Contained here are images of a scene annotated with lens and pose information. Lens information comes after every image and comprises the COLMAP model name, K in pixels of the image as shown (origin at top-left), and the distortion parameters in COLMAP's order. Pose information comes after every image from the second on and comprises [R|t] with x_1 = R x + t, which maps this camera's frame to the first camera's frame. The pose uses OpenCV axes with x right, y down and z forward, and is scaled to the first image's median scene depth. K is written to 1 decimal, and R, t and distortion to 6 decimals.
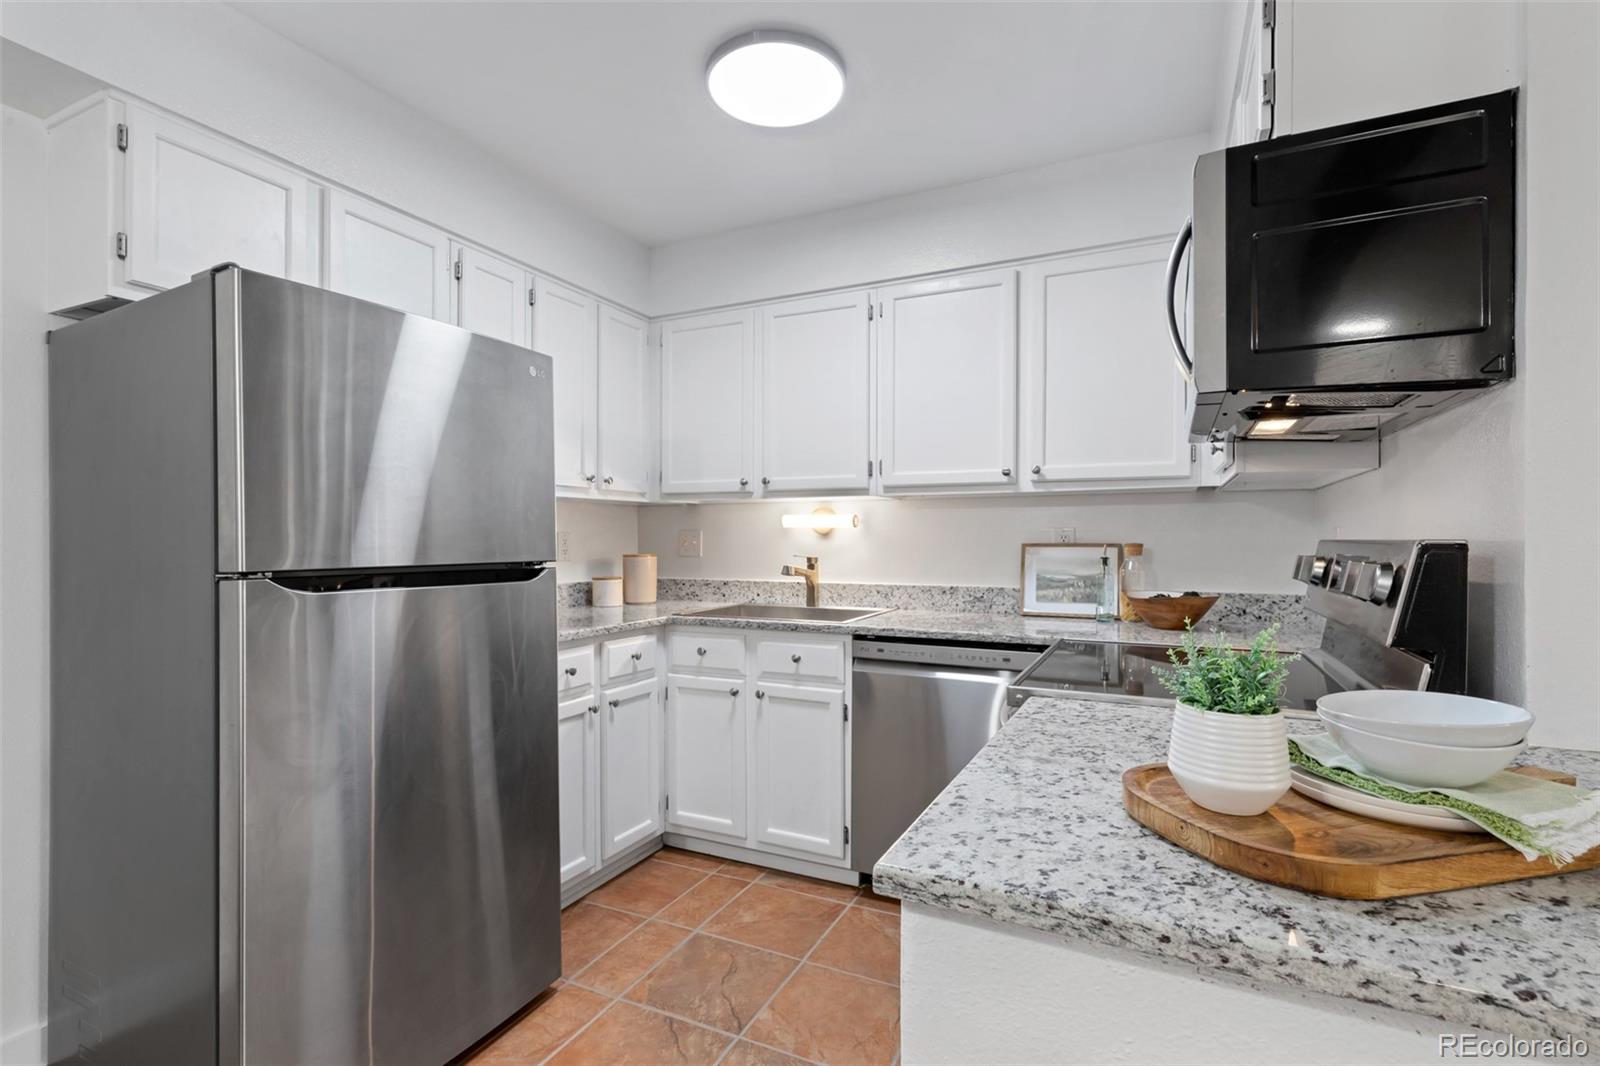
lens RADIAL K [[745.2, 0, 800.0], [0, 745.2, 533.0], [0, 0, 1]] dist [0.001227, 0.000005]
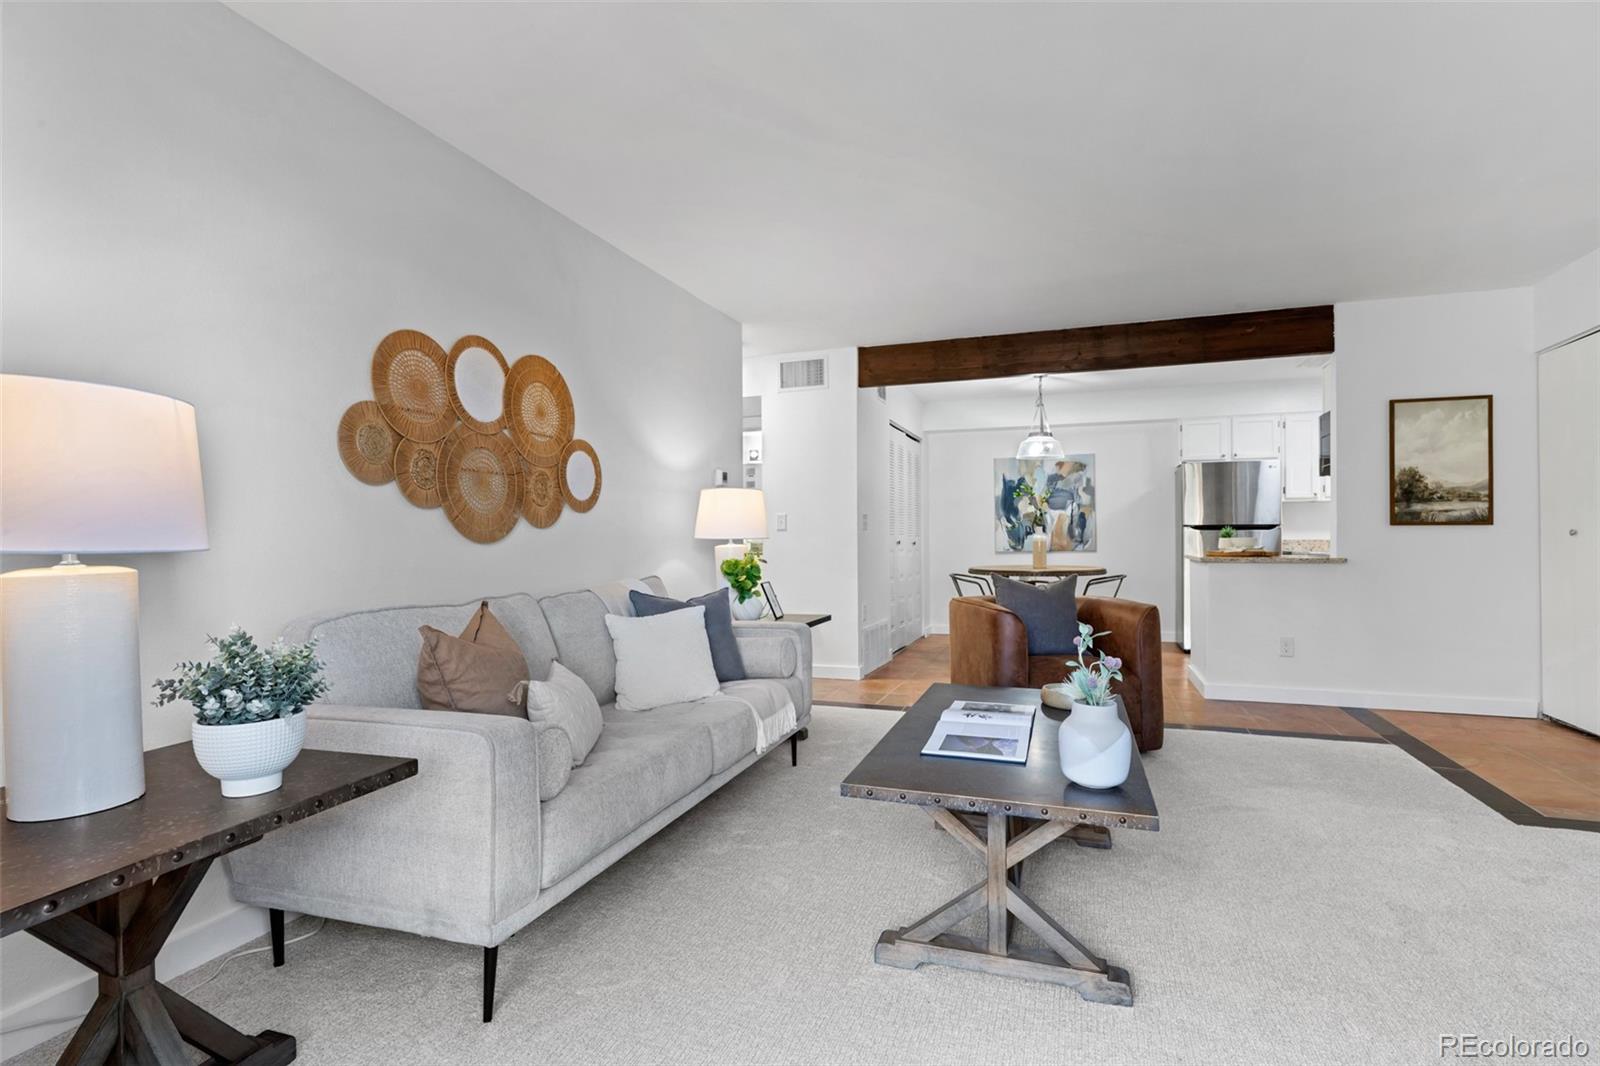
lens RADIAL K [[781.7, 0, 800.0], [0, 781.7, 533.0], [0, 0, 1]] dist [0.003256, 0.000395]
pose [[0.108222, -0.003289, -0.994121, 2.042859], [0.009578, 0.999952, -0.002265, 0.046251], [0.994081, -0.009276, 0.108248, -1.035700]]
